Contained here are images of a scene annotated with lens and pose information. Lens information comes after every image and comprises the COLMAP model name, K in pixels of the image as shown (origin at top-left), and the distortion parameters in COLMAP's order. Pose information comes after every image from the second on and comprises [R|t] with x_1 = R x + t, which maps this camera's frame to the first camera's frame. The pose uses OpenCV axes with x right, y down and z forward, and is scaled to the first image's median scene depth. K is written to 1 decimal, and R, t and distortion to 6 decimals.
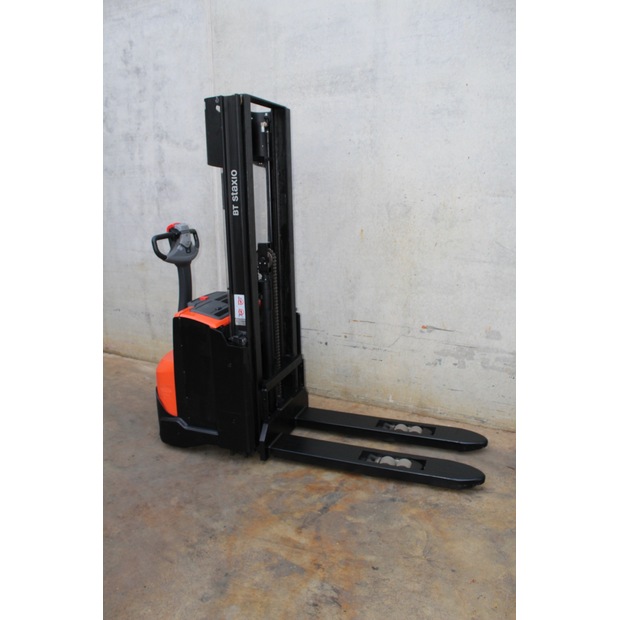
lens RADIAL K [[513.9, 0, 310.2], [0, 513.9, 312.8], [0, 0, 1]] dist [-0.154558, 0.128465]
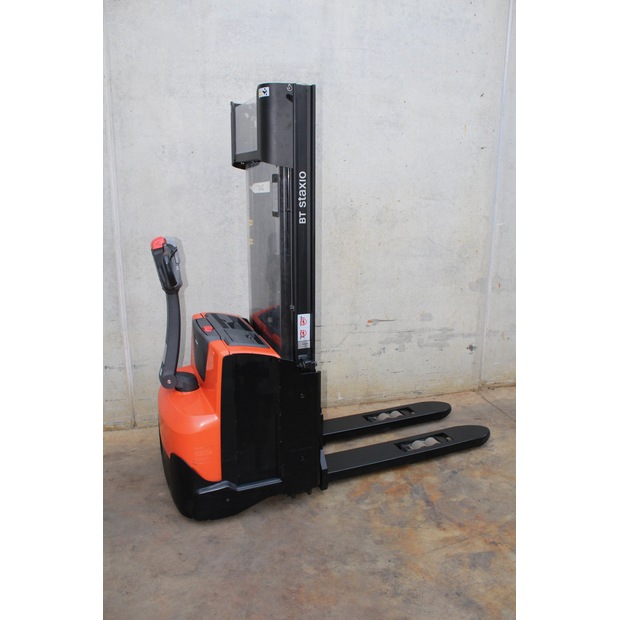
lens RADIAL K [[513.9, 0, 308.4], [0, 513.9, 314.1], [0, 0, 1]] dist [-0.154558, 0.128465]
pose [[0.730194, -0.152004, 0.666117, -0.652808], [0.151485, 0.986691, 0.059100, -0.078078], [-0.666235, 0.057752, 0.743502, 0.311283]]
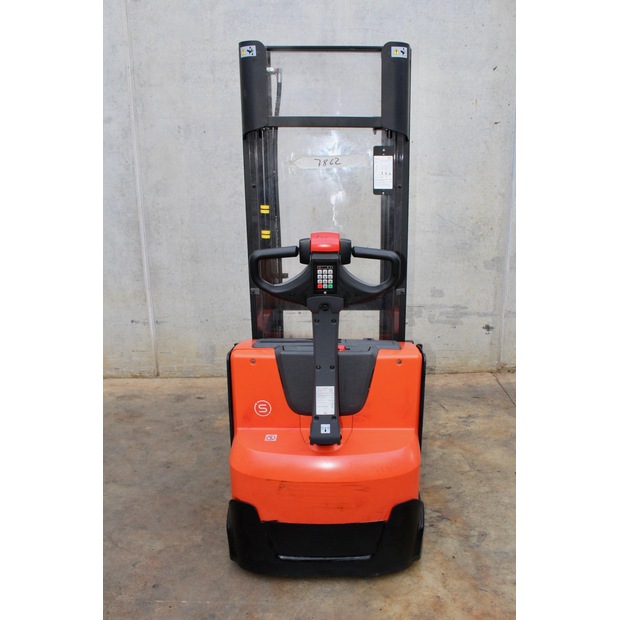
lens RADIAL K [[544.1, 0, 362.1], [0, 544.1, 316.4], [0, 0, 1]] dist [-0.113844, 0.057176]
pose [[0.853901, -0.120777, 0.506228, -0.453552], [0.109437, 0.992621, 0.052224, 0.012279], [-0.508800, 0.010806, 0.860817, -0.003846]]
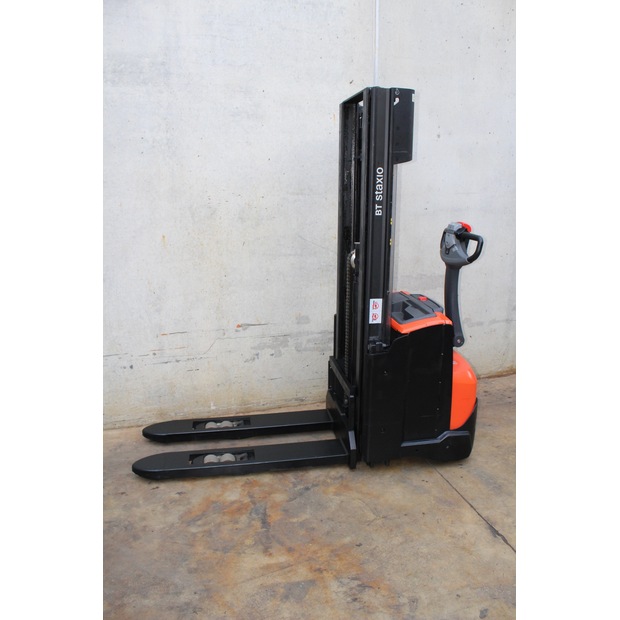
lens RADIAL K [[513.9, 0, 308.9], [0, 513.9, 314.5], [0, 0, 1]] dist [-0.154558, 0.128465]
pose [[0.699946, -0.171025, 0.693416, -0.422834], [0.172590, 0.982634, 0.068143, -0.044040], [-0.693028, 0.071980, 0.717308, 0.190092]]
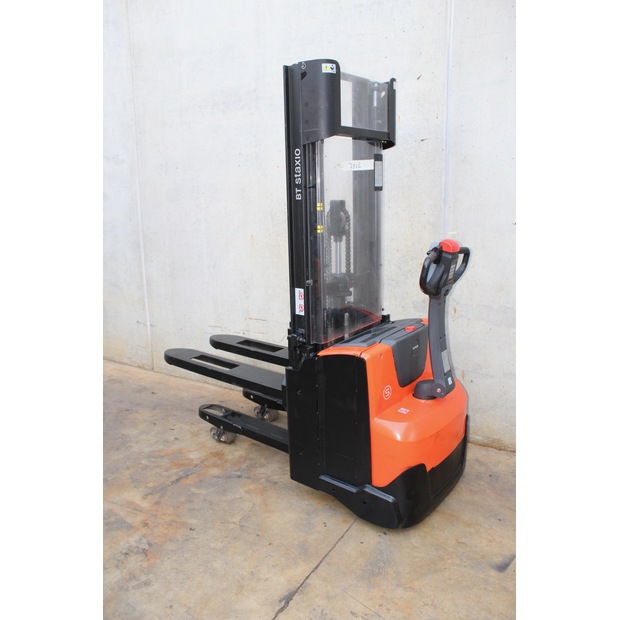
lens RADIAL K [[513.9, 0, 310.8], [0, 513.9, 315.6], [0, 0, 1]] dist [-0.154558, 0.128465]
pose [[0.998680, 0.010647, -0.050246, 0.319574], [-0.011244, 0.999869, -0.011617, 0.023692], [0.050116, 0.012167, 0.998669, -0.095606]]
